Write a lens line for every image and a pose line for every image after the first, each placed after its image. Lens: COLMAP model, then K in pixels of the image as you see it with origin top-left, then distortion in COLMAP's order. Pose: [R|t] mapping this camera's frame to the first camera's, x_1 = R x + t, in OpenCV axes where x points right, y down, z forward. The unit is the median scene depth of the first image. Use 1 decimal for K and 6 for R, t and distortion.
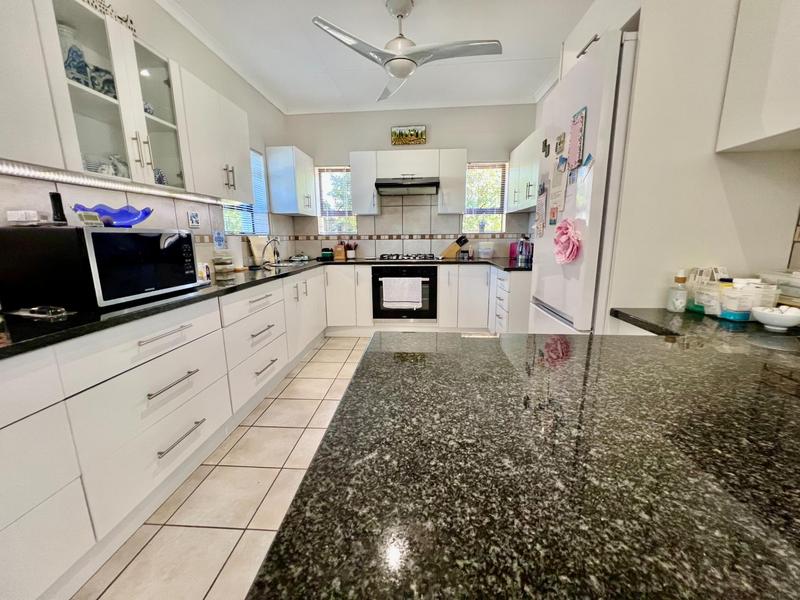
lens RADIAL K [[320.6, 0, 400.1], [0, 320.6, 298.8], [0, 0, 1]] dist [0.003552, 0.000184]
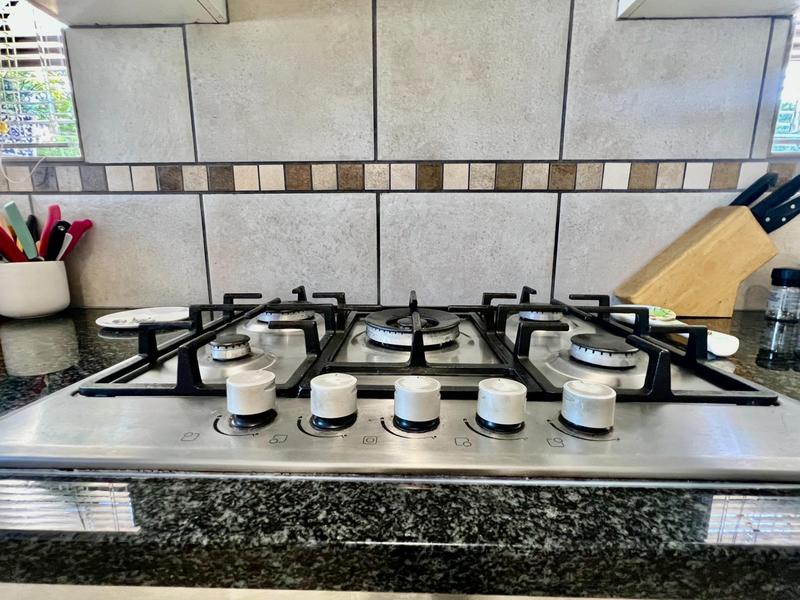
lens RADIAL K [[374.8, 0, 399.4], [0, 374.8, 302.6], [0, 0, 1]] dist [0.002558, 0.000053]
pose [[0.998986, -0.000208, 0.045027, 0.011391], [0.000400, 0.999991, -0.004246, -0.131686], [-0.045026, 0.004259, 0.998977, 0.820659]]
